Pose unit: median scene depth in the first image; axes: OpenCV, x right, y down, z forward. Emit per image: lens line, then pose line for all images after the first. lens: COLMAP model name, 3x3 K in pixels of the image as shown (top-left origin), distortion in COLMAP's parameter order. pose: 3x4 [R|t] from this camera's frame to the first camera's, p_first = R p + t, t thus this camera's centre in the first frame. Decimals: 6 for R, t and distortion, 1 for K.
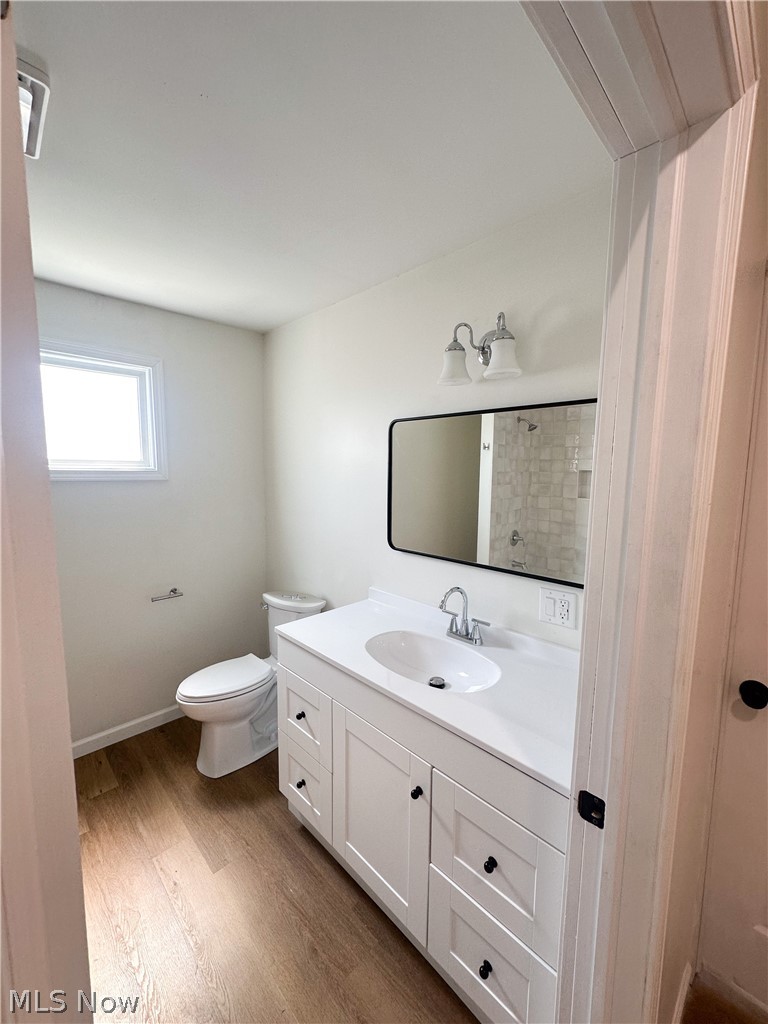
lens RADIAL K [[410.6, 0, 384.0], [0, 410.6, 512.0], [0, 0, 1]] dist [-0.001343, -0.000078]
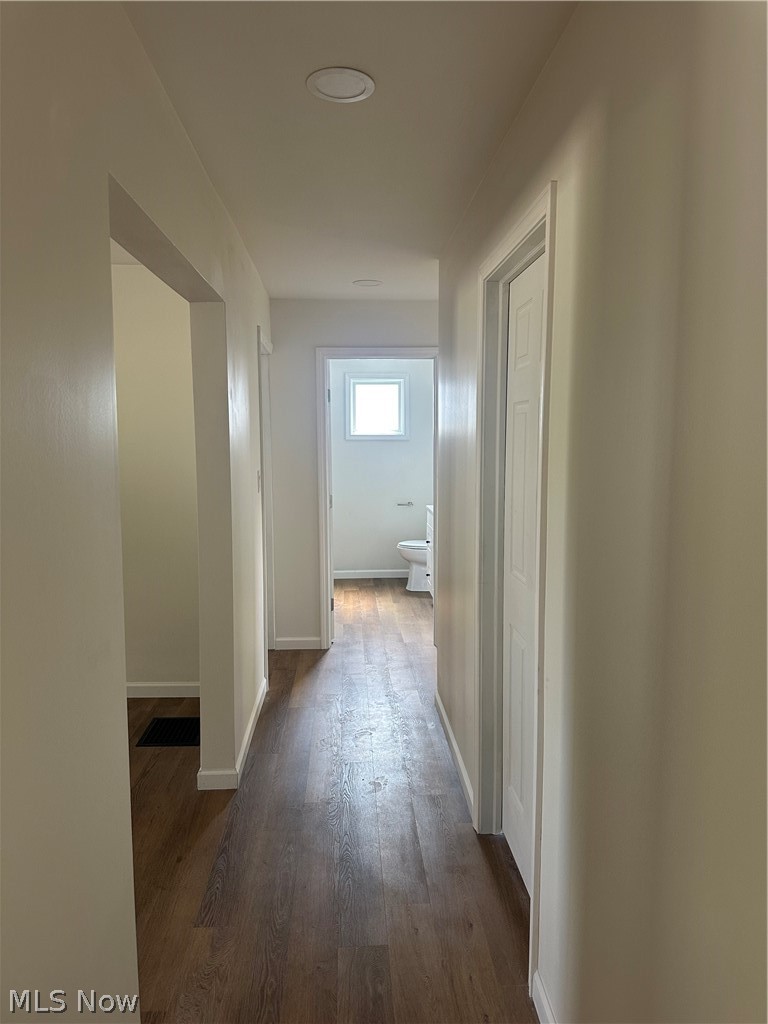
lens RADIAL K [[705.3, 0, 384.0], [0, 705.3, 512.0], [0, 0, 1]] dist [0.001296, -0.001343]
pose [[0.751207, 0.055935, -0.657692, 1.484661], [-0.051333, 0.998336, 0.026273, 0.166506], [0.658068, 0.014025, 0.752828, -1.436484]]
